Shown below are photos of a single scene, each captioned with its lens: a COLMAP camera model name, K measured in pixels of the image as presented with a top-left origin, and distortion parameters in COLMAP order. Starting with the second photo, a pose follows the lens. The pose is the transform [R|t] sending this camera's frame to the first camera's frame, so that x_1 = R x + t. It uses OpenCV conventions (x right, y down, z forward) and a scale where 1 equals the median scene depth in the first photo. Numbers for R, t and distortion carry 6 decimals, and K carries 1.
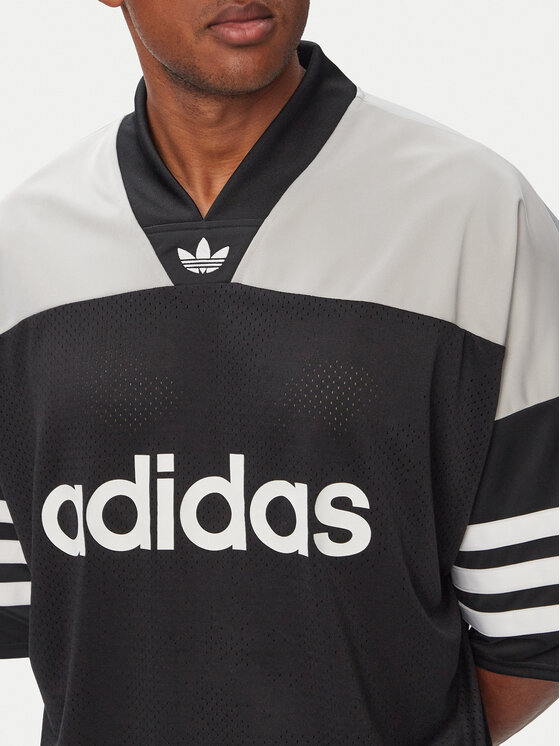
lens RADIAL K [[1138.2, 0, 280.0], [0, 1138.2, 373.0], [0, 0, 1]] dist [0.848165, -6.666035]
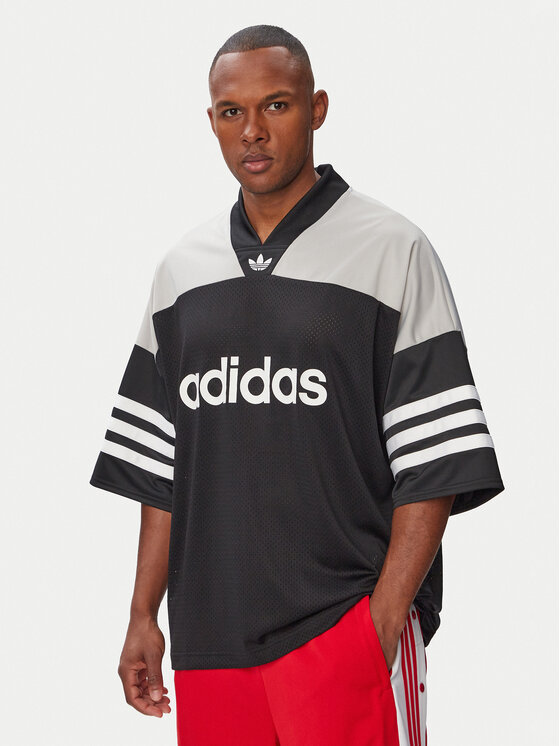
lens RADIAL K [[1449.1, 0, 280.0], [0, 1449.1, 373.0], [0, 0, 1]] dist [-0.207476, 0.115186]
pose [[0.982891, 0.046371, -0.178255, 0.439454], [-0.064639, 0.993077, -0.098079, 0.346284], [0.172473, 0.107923, 0.979084, -1.505112]]
